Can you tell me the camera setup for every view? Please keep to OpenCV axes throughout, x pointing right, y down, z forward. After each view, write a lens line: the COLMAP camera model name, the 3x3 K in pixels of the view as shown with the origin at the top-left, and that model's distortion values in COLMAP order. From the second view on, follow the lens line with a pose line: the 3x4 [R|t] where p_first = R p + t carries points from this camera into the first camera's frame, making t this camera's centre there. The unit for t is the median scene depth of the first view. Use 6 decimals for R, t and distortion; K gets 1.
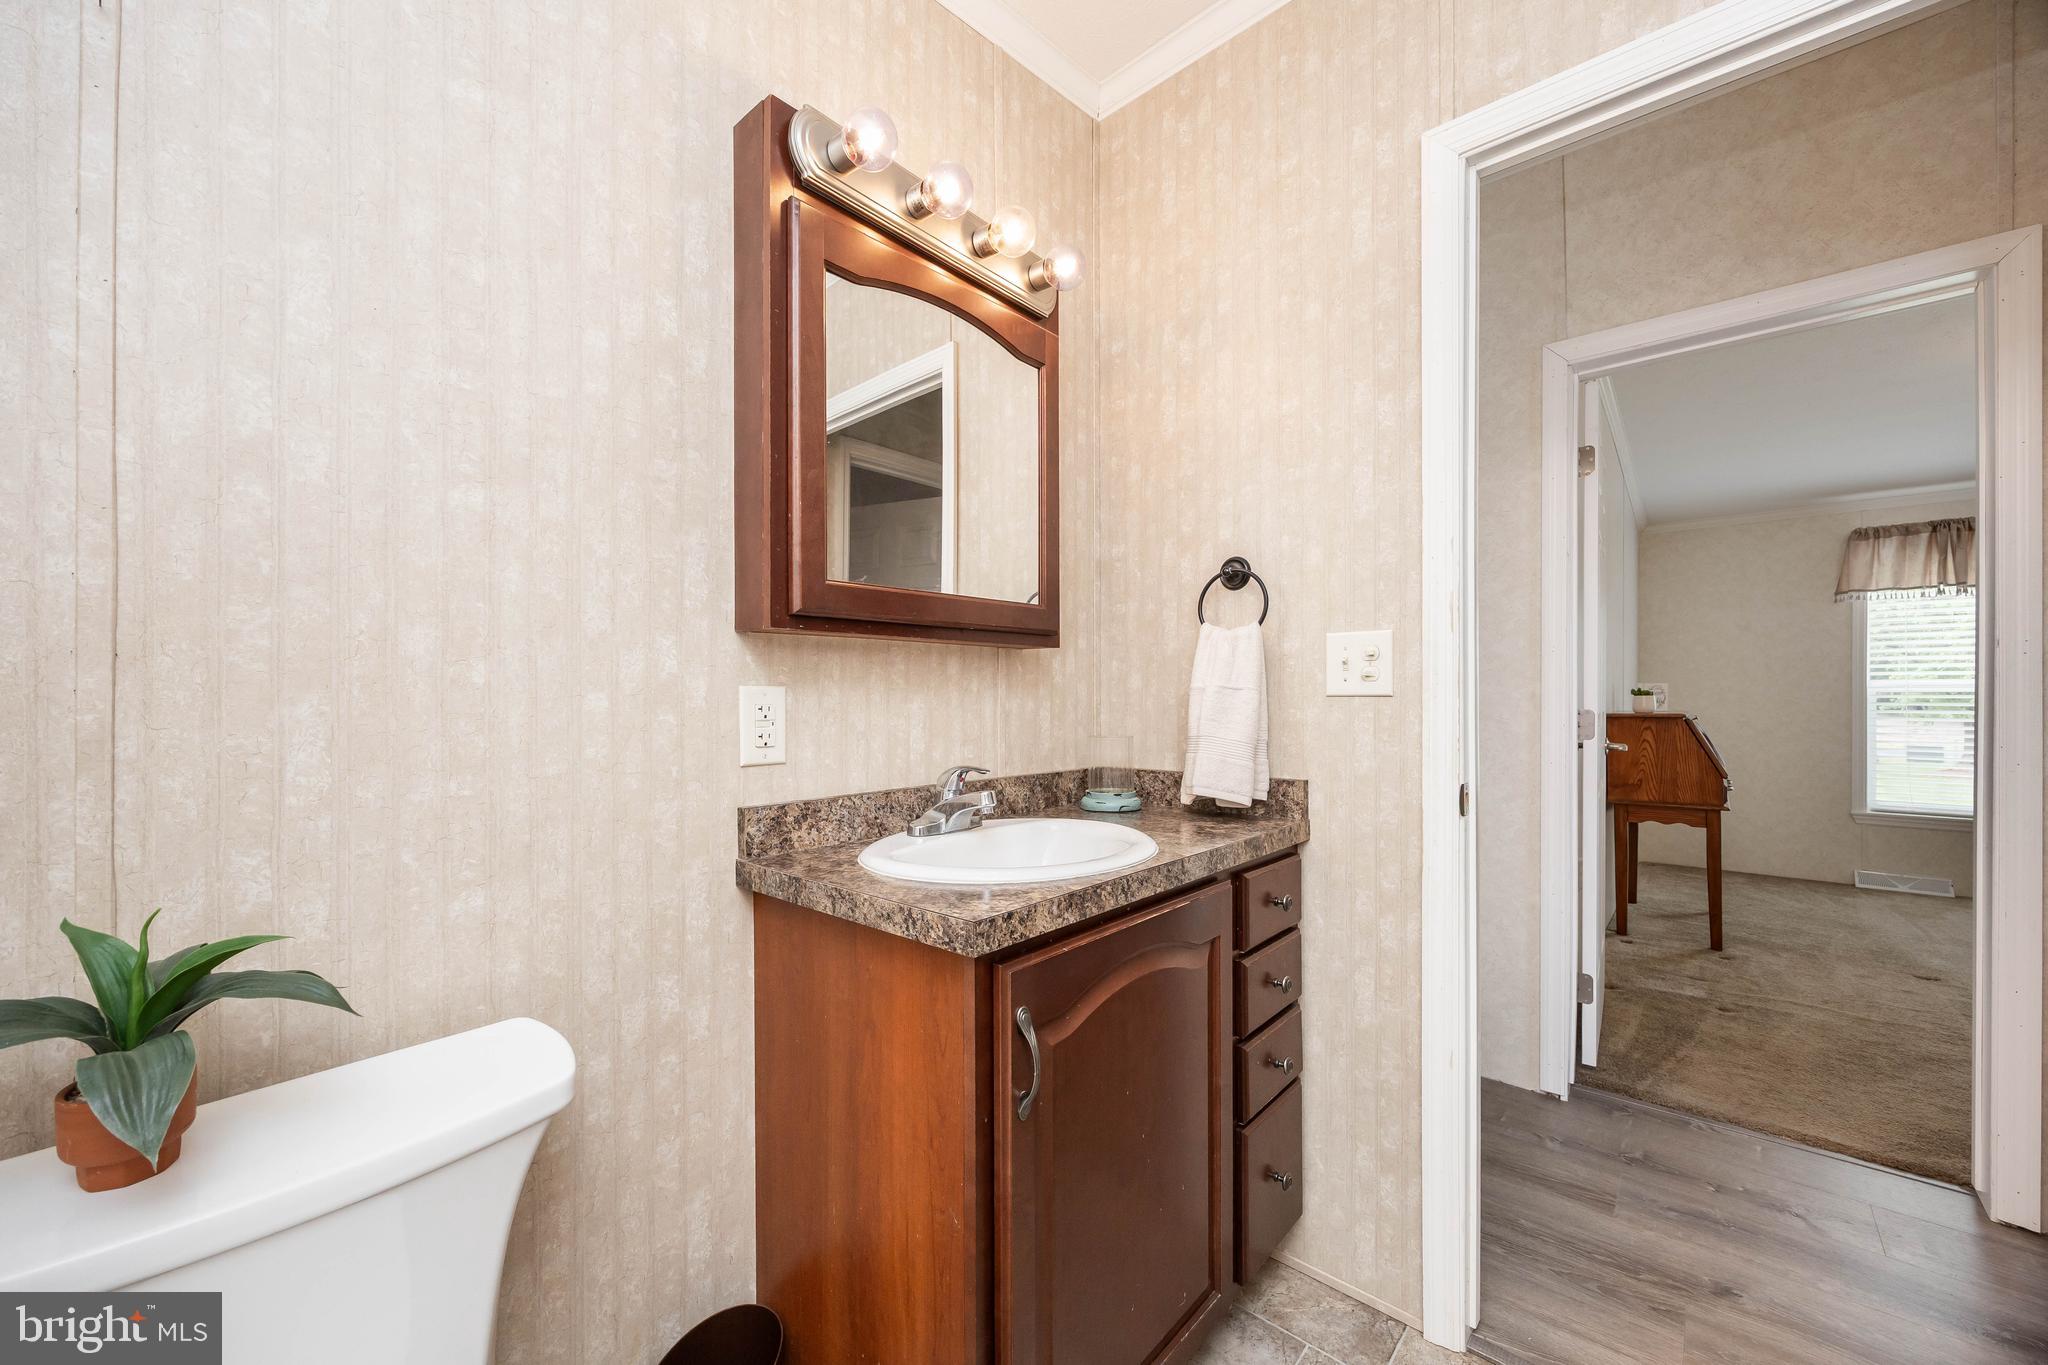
lens RADIAL K [[784.0, 0, 1014.4], [0, 784.0, 687.1], [0, 0, 1]] dist [0.000969, -0.000899]
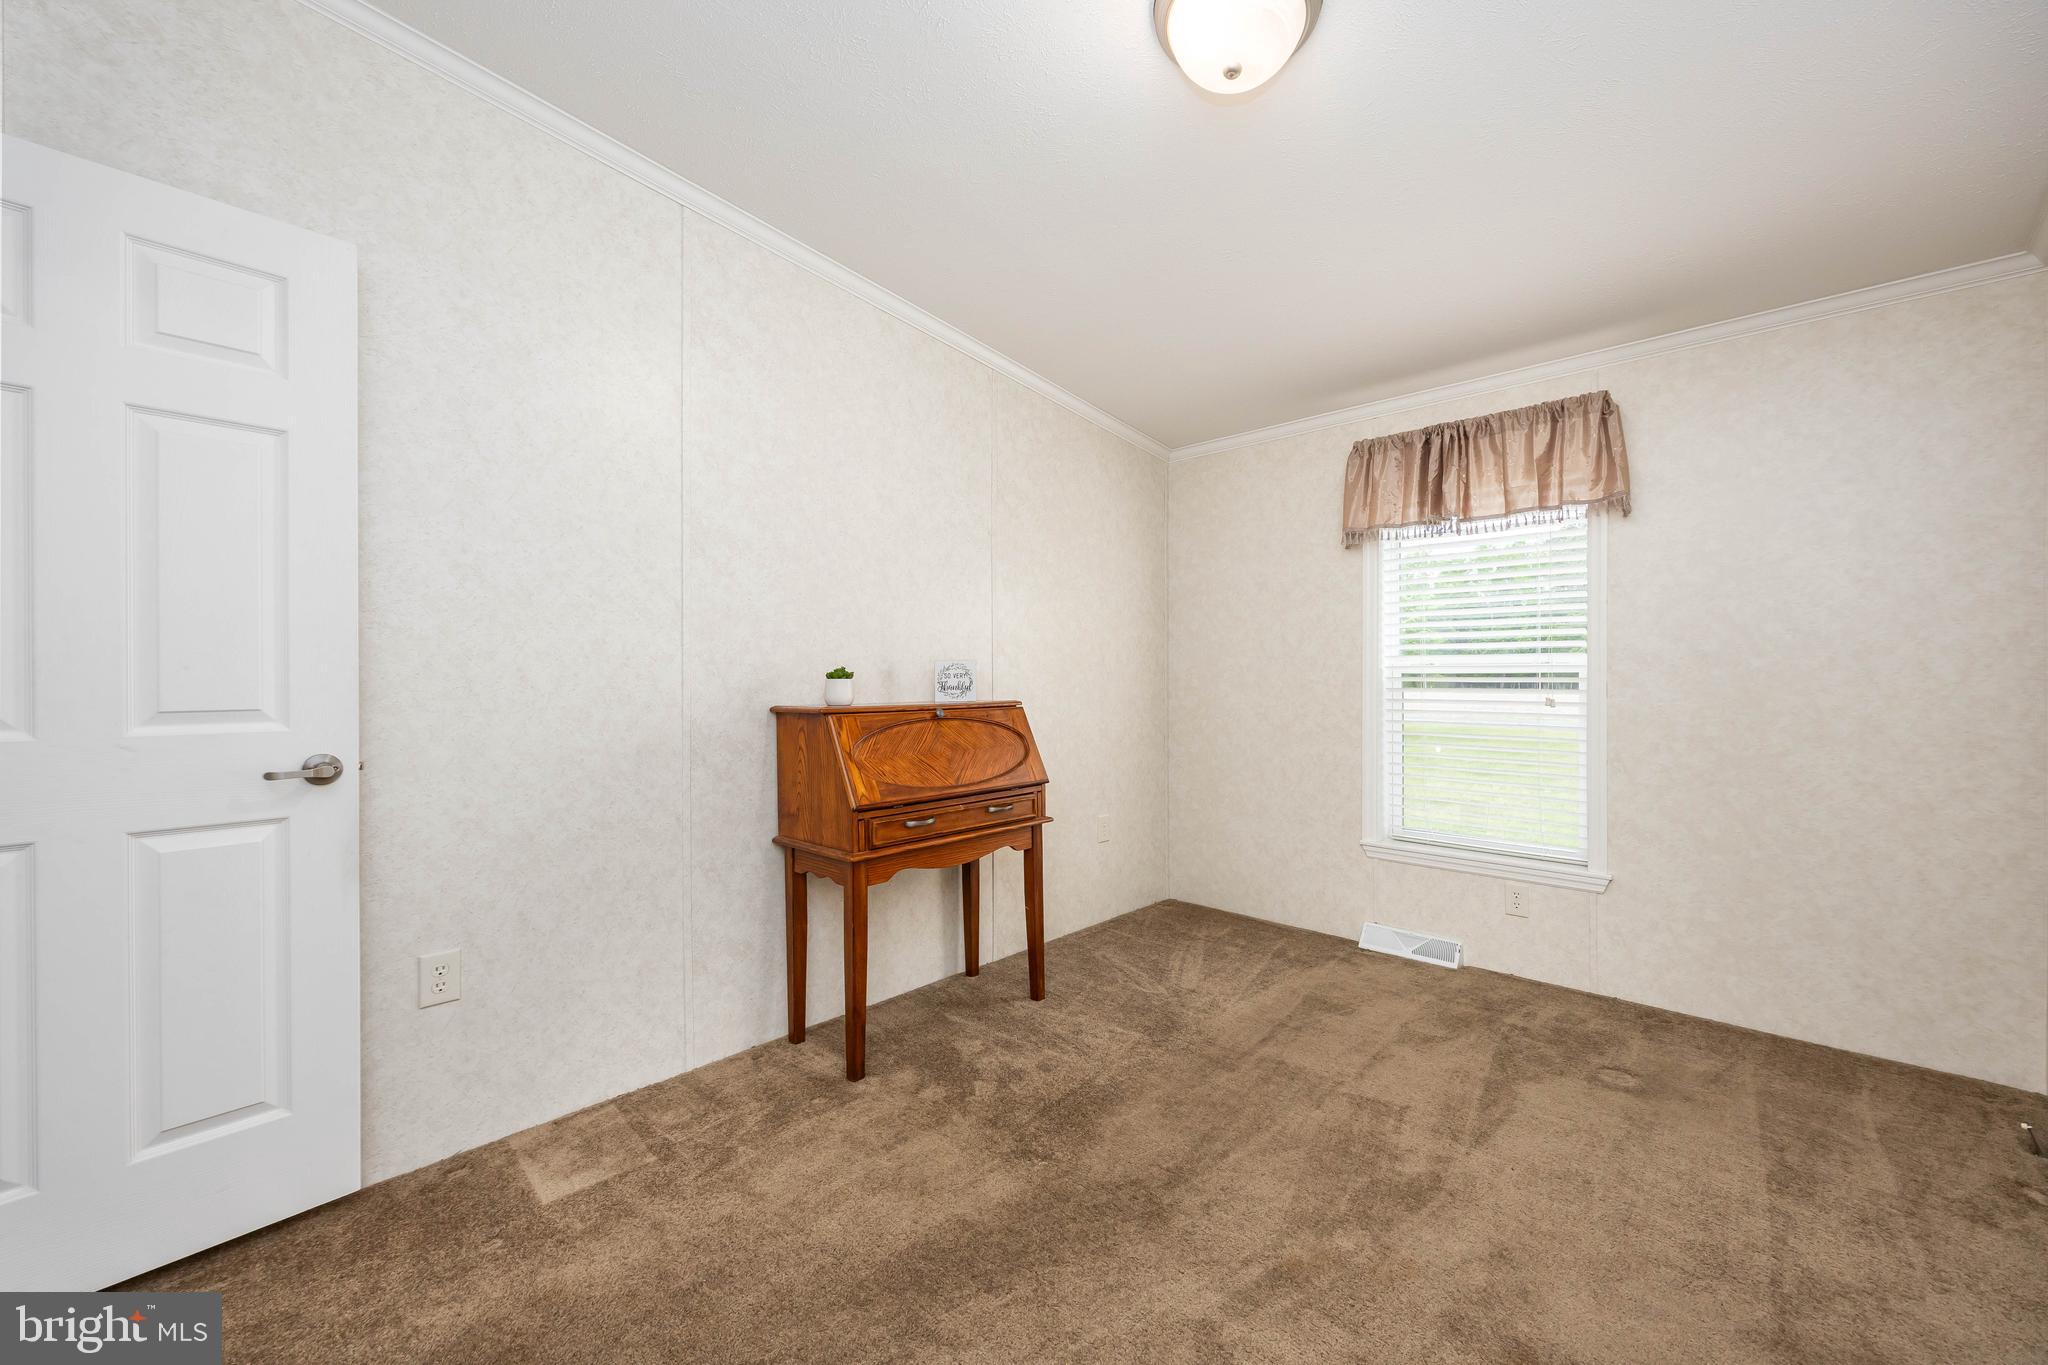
lens RADIAL K [[784.0, 0, 1034.6], [0, 784.0, 684.3], [0, 0, 1]] dist [0.000969, -0.000899]
pose [[0.999705, -0.009807, -0.022211, 0.829004], [0.009850, 0.999950, 0.001835, 0.012860], [0.022192, -0.002054, 0.999752, 0.289468]]
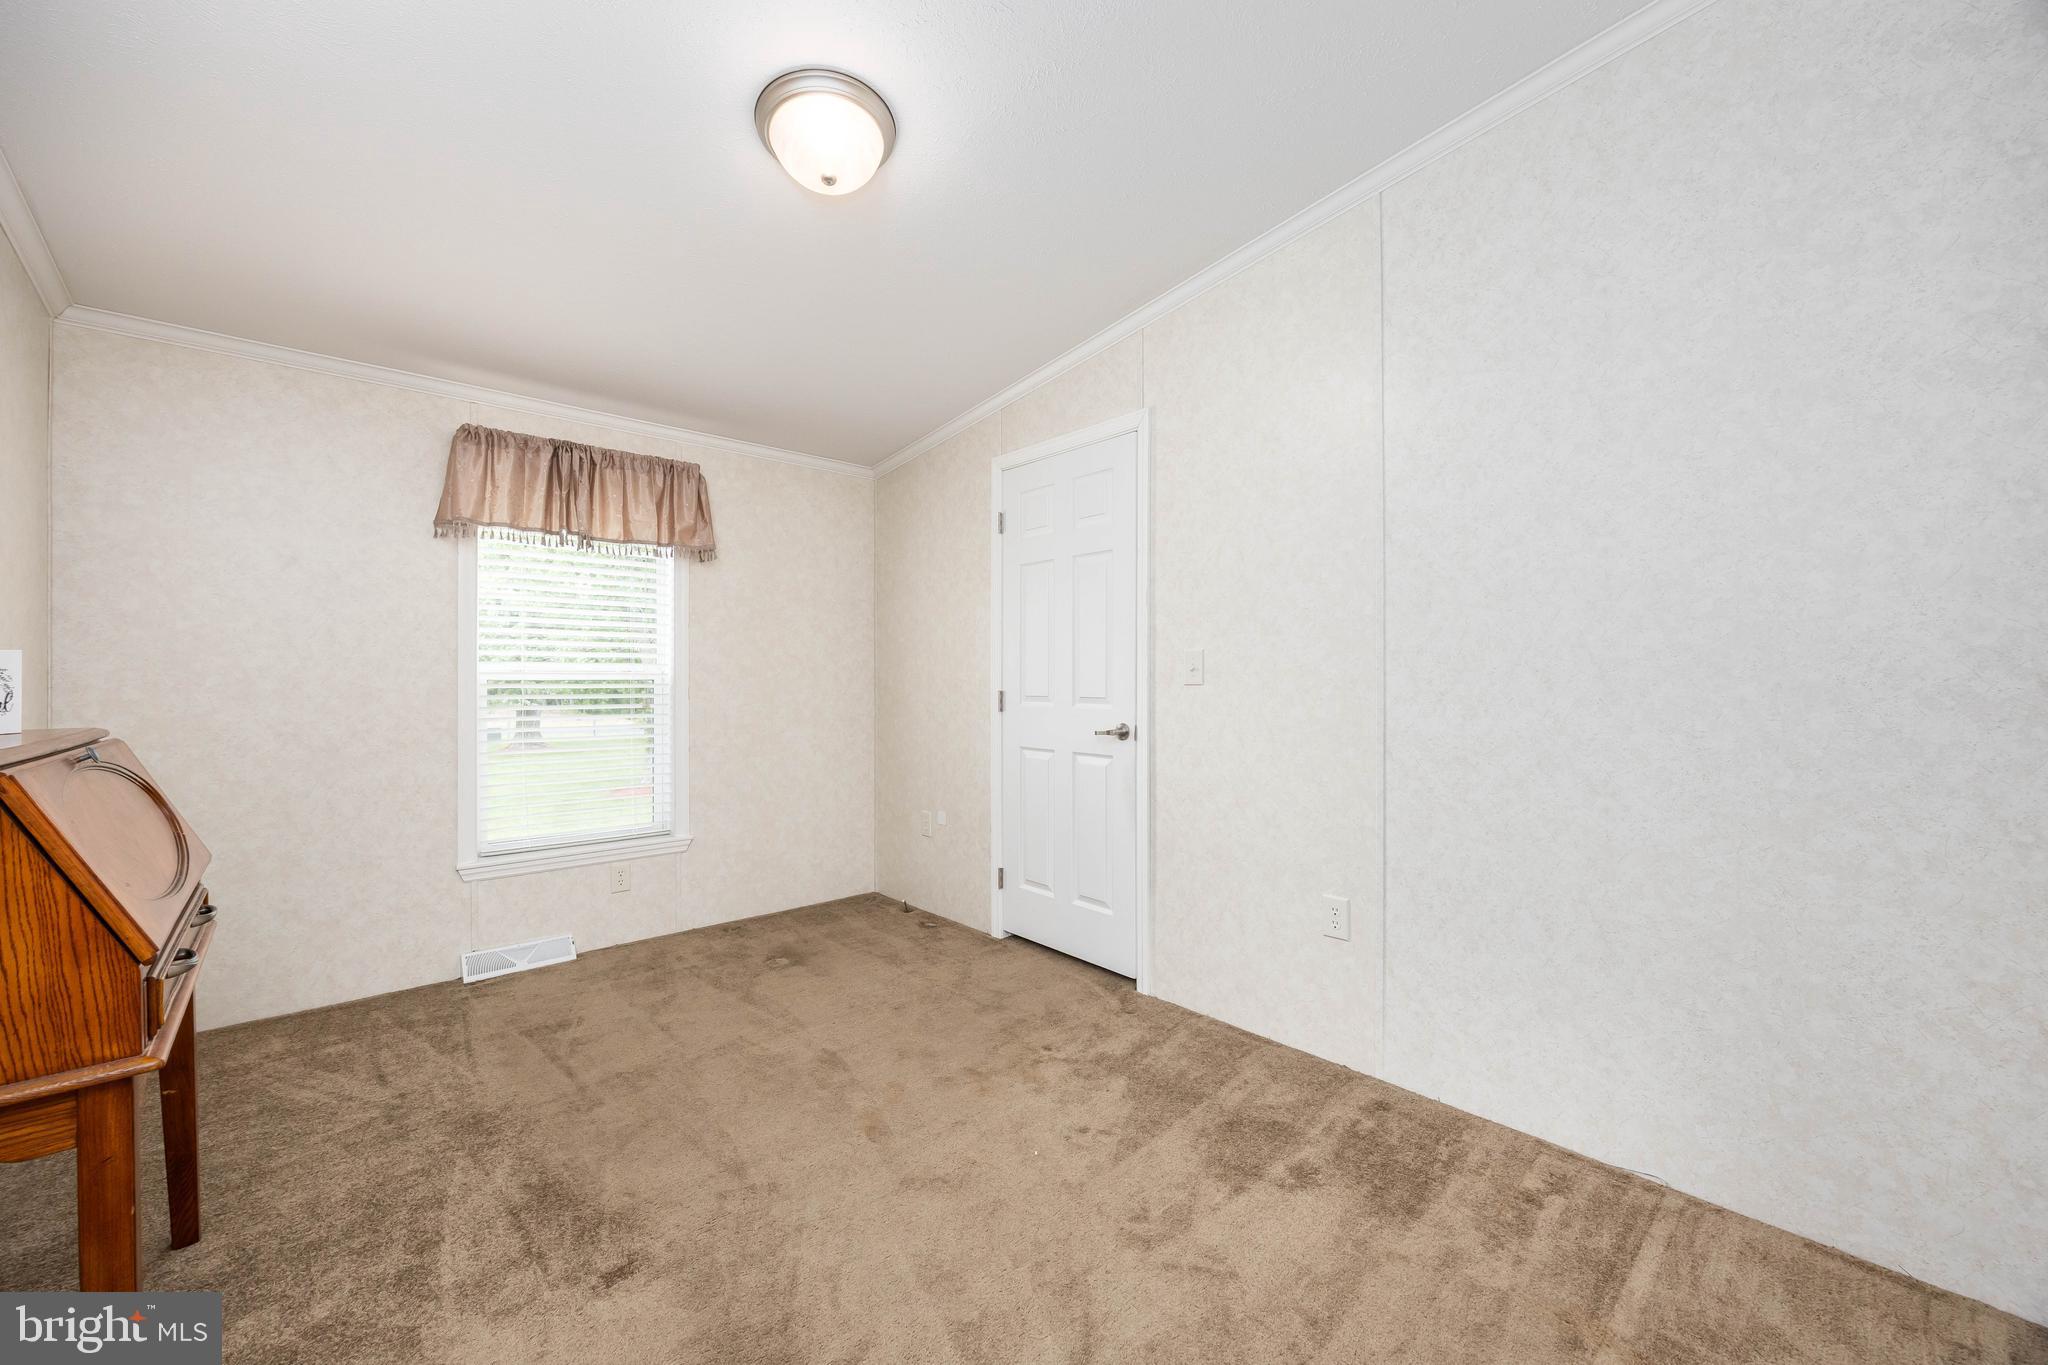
lens RADIAL K [[784.0, 0, 1029.9], [0, 784.0, 678.1], [0, 0, 1]] dist [0.000969, -0.000899]
pose [[0.099834, -0.001300, 0.995003, 0.496856], [0.007641, 0.999971, 0.000539, 0.009788], [-0.994975, 0.007548, 0.099841, 0.493127]]
